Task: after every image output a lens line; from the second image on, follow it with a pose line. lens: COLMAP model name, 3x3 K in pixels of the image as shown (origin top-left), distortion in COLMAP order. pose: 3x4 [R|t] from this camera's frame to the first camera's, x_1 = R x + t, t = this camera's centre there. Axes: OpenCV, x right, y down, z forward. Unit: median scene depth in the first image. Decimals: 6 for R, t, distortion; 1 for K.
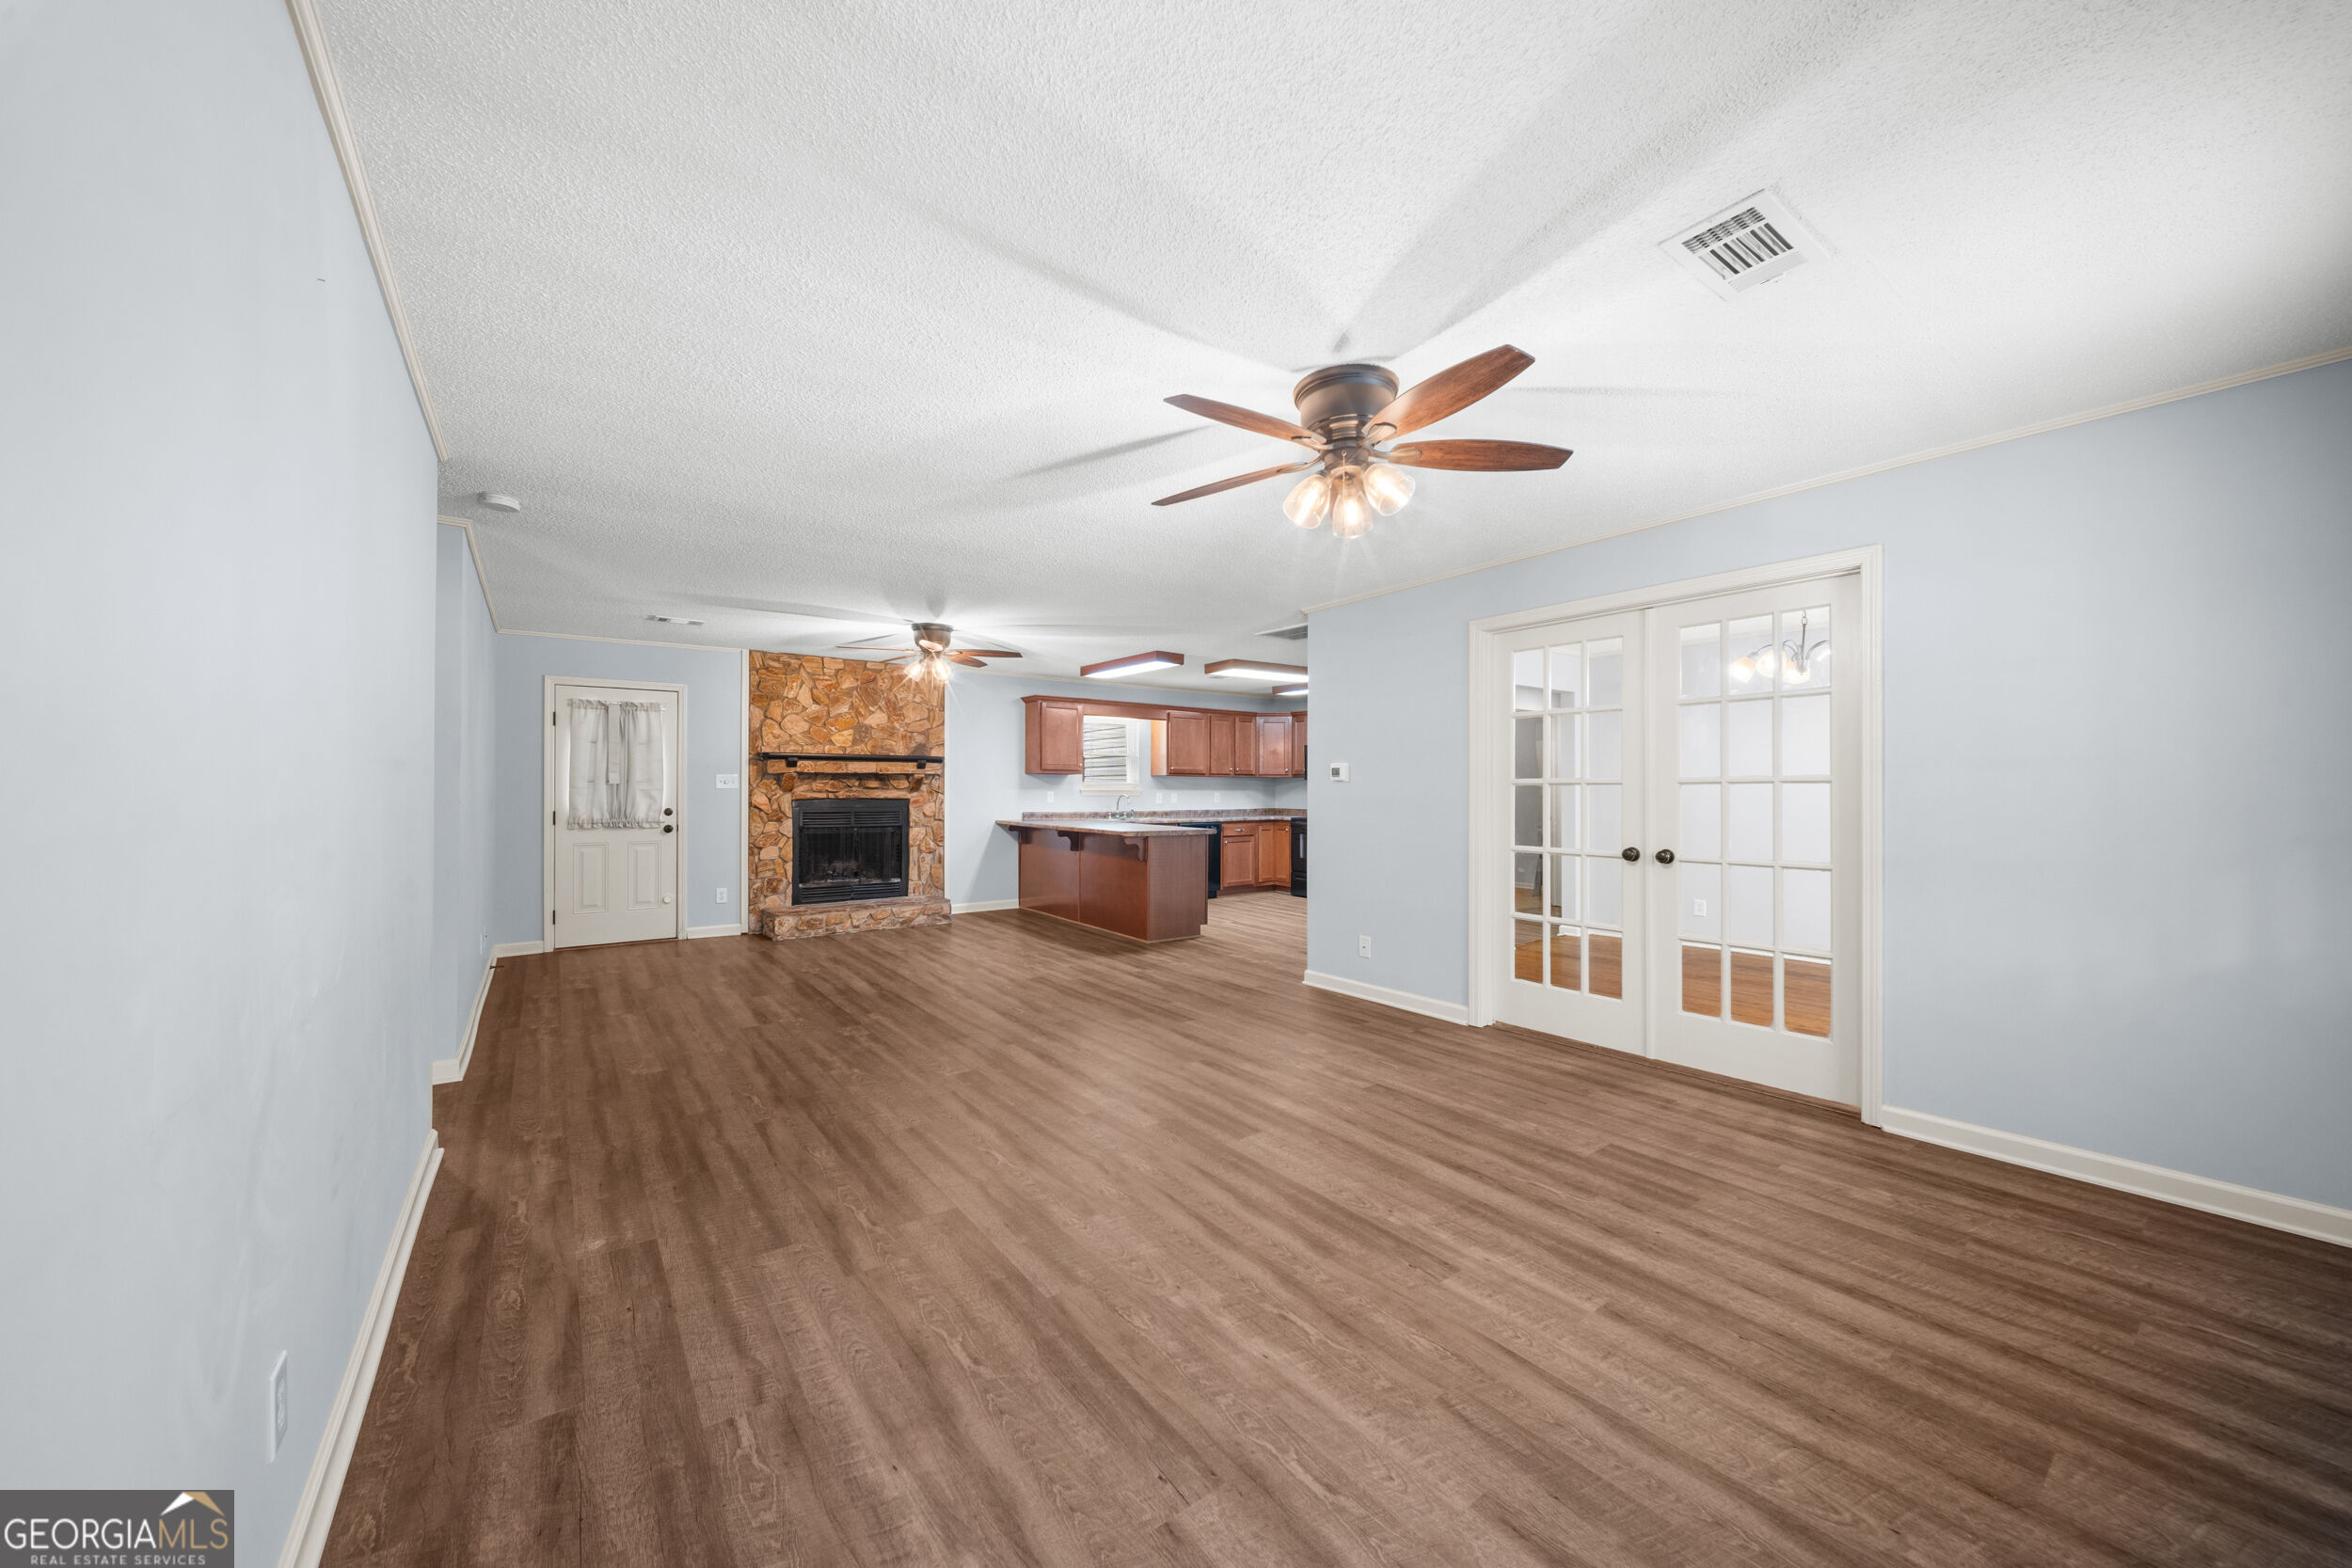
lens RADIAL K [[838.4, 0, 1153.0], [0, 838.4, 788.1], [0, 0, 1]] dist [0.002862, -0.002587]
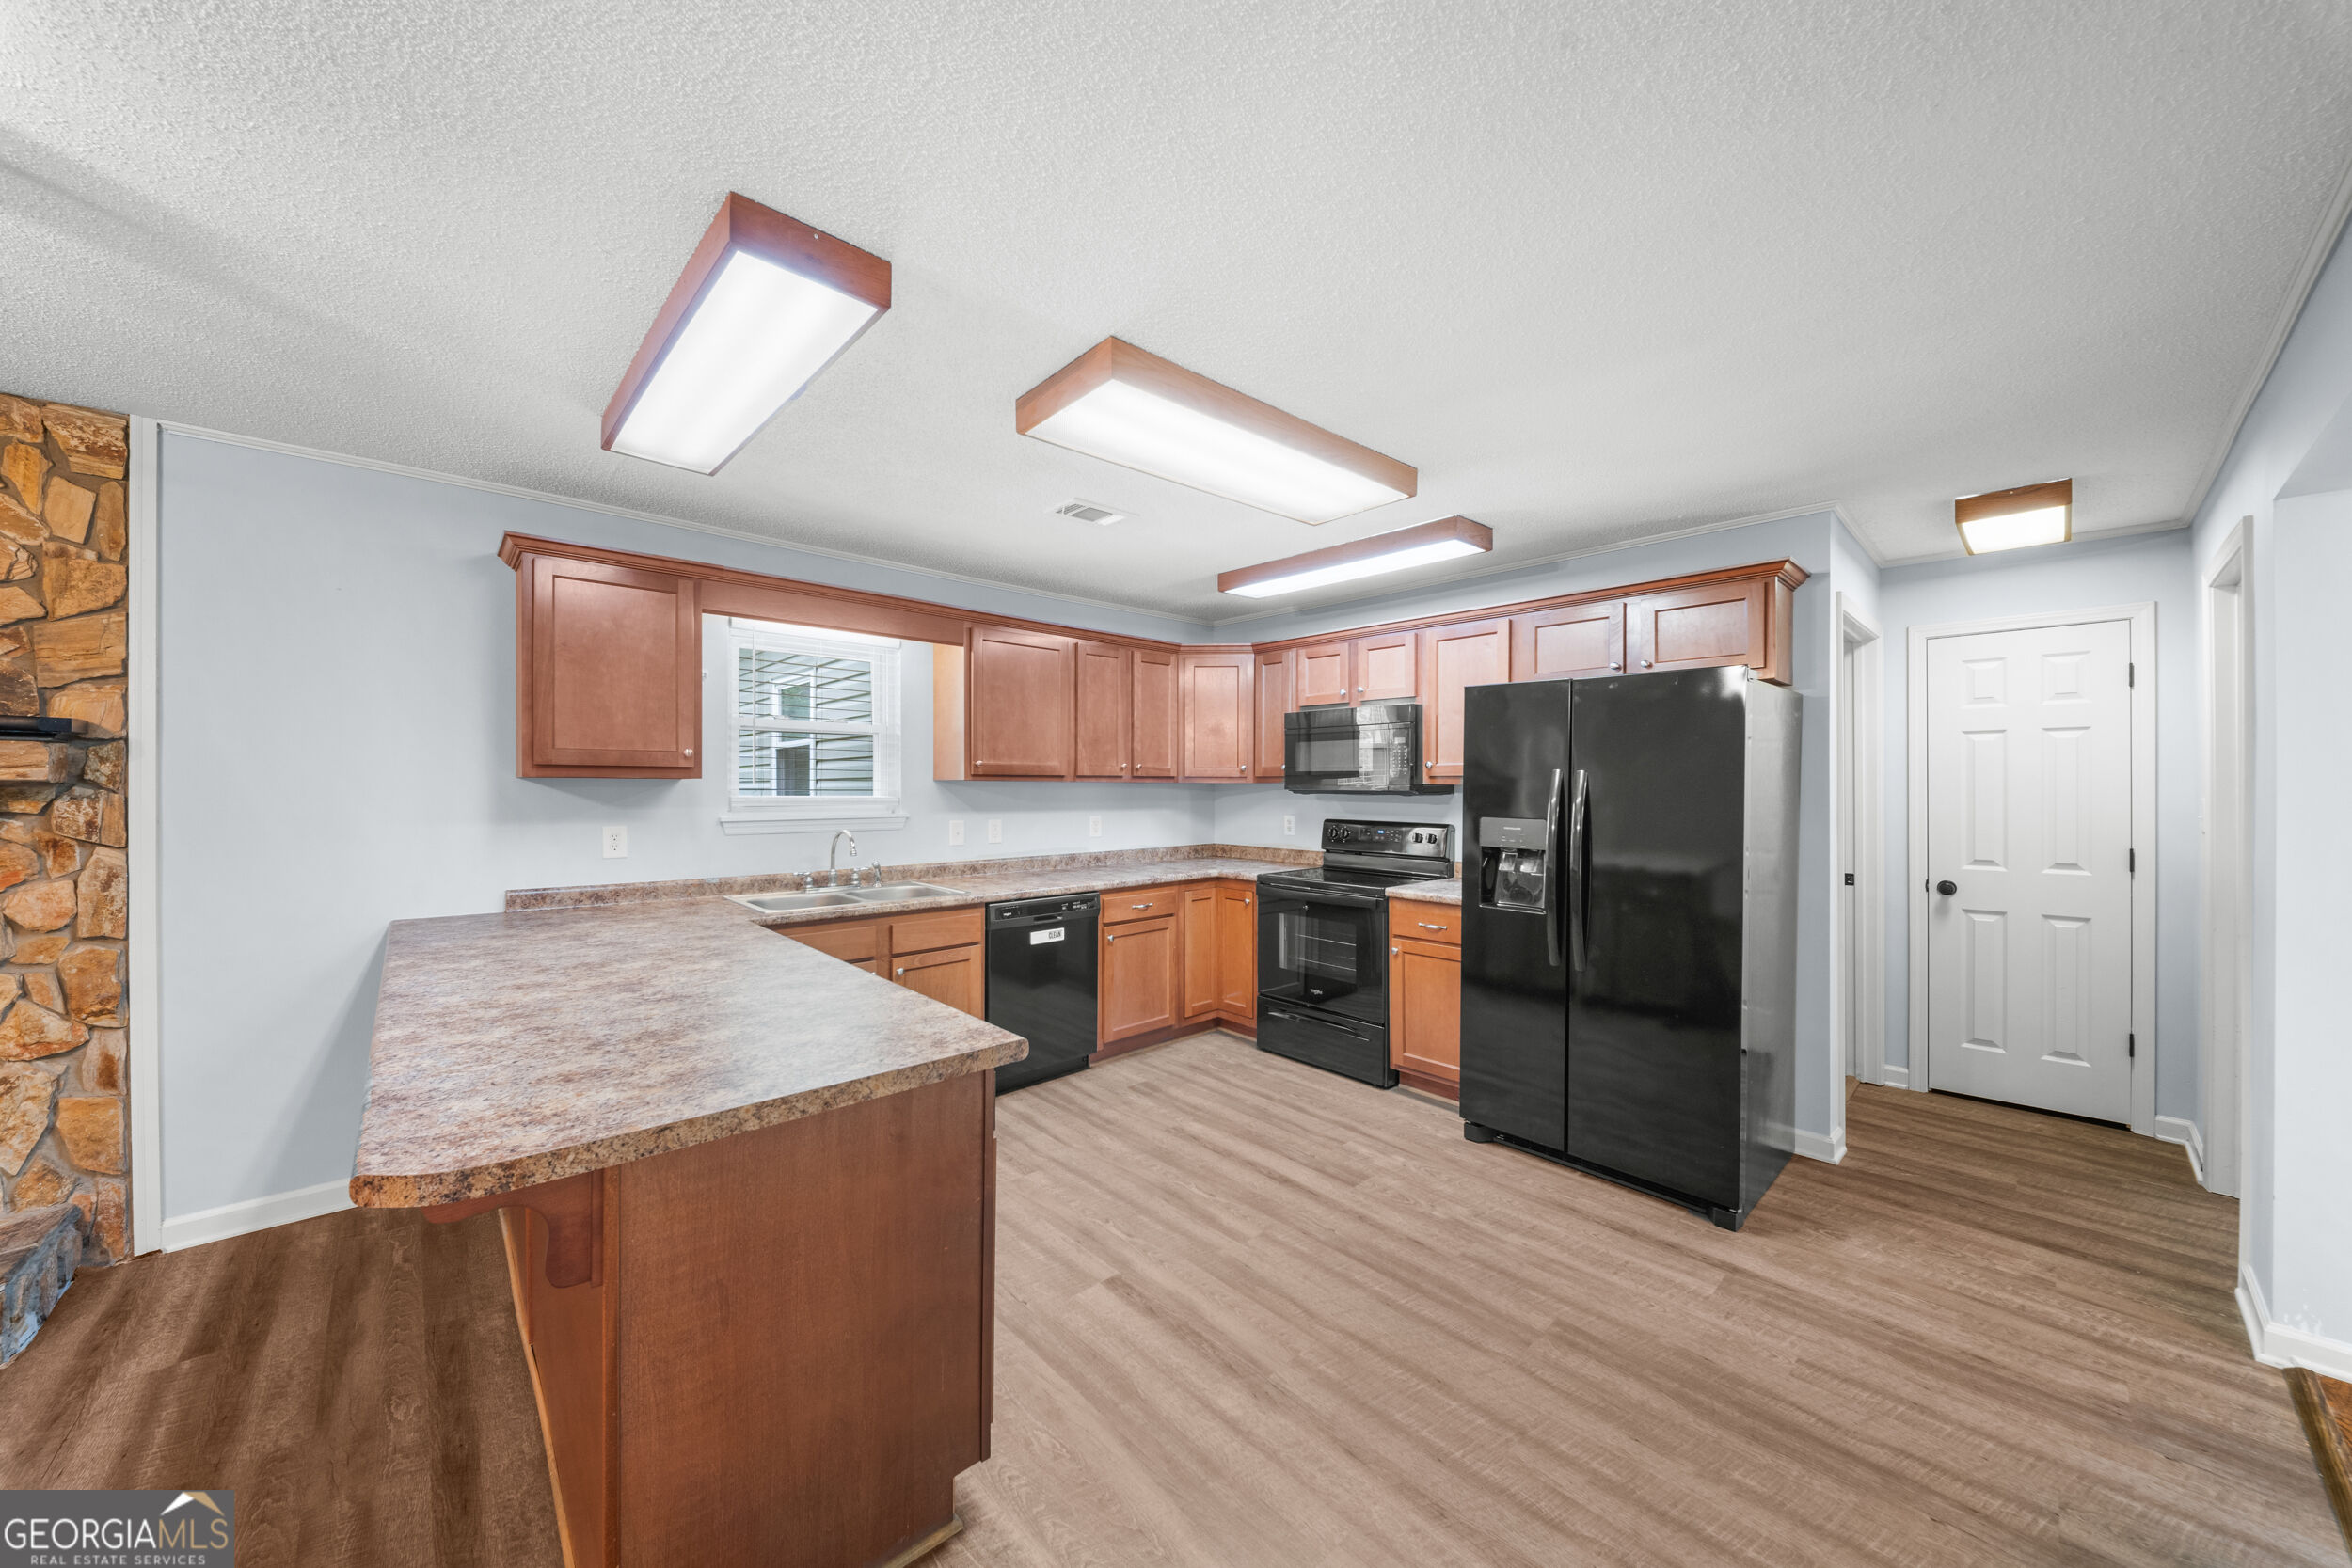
lens RADIAL K [[838.4, 0, 1140.7], [0, 838.4, 782.9], [0, 0, 1]] dist [0.002862, -0.002587]
pose [[0.994335, -0.001193, 0.106289, 0.083221], [0.001358, 0.999998, -0.001479, -0.018665], [-0.106287, 0.001615, 0.994334, 0.845426]]
